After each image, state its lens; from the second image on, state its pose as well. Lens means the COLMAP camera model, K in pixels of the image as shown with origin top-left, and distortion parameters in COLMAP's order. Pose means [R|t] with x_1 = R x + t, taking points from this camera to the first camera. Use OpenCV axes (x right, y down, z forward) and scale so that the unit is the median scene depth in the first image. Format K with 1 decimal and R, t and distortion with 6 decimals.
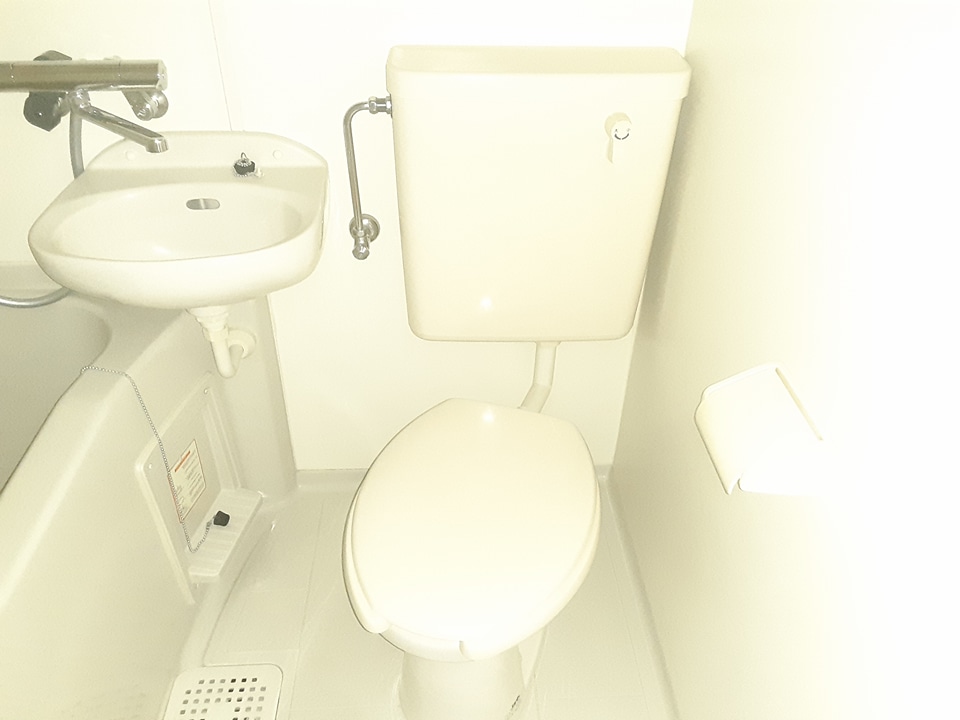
lens RADIAL K [[777.0, 0, 484.7], [0, 777.0, 367.6], [0, 0, 1]] dist [0.068245, -0.091137]
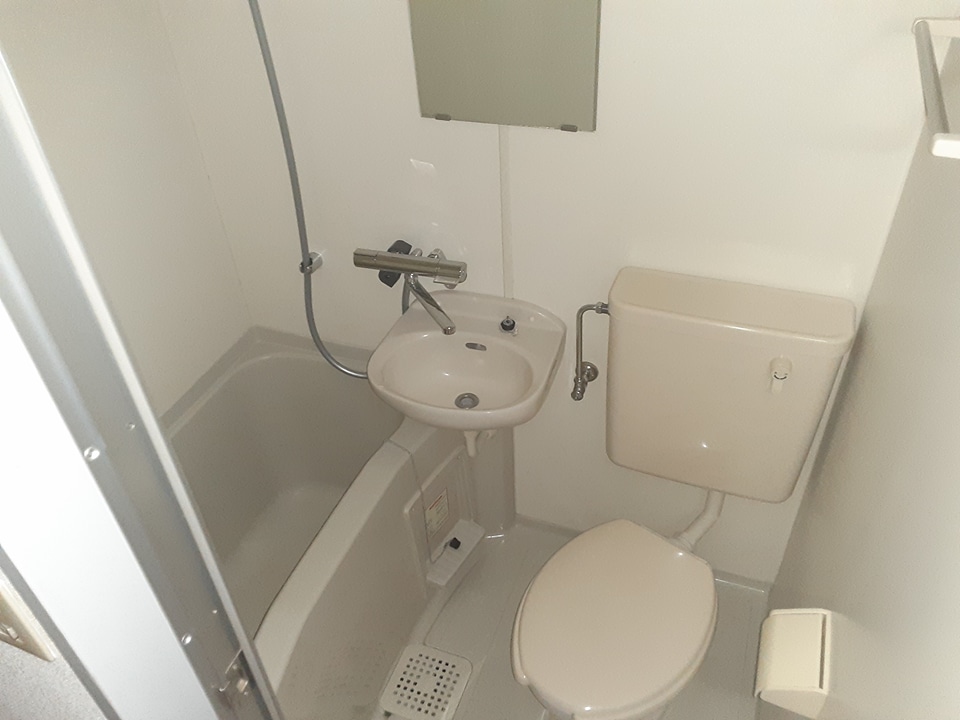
lens RADIAL K [[777.0, 0, 467.1], [0, 777.0, 350.5], [0, 0, 1]] dist [0.068245, -0.091137]
pose [[0.907818, 0.197091, -0.370163, 0.156587], [-0.177527, 0.980301, 0.086572, -0.319451], [0.379934, -0.012877, 0.924924, -0.329392]]
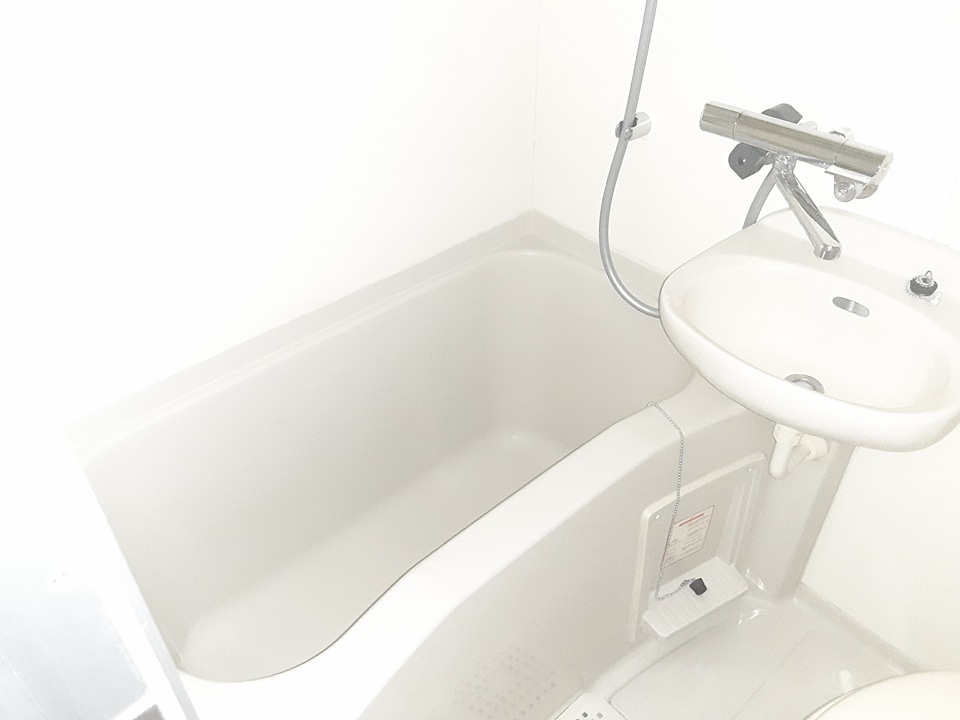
lens RADIAL K [[777.0, 0, 475.8], [0, 777.0, 360.4], [0, 0, 1]] dist [0.068245, -0.091137]
pose [[0.627353, 0.470200, -0.620758, -0.050062], [-0.437060, 0.872347, 0.219067, -0.163172], [0.644521, 0.133876, 0.752775, 0.080025]]
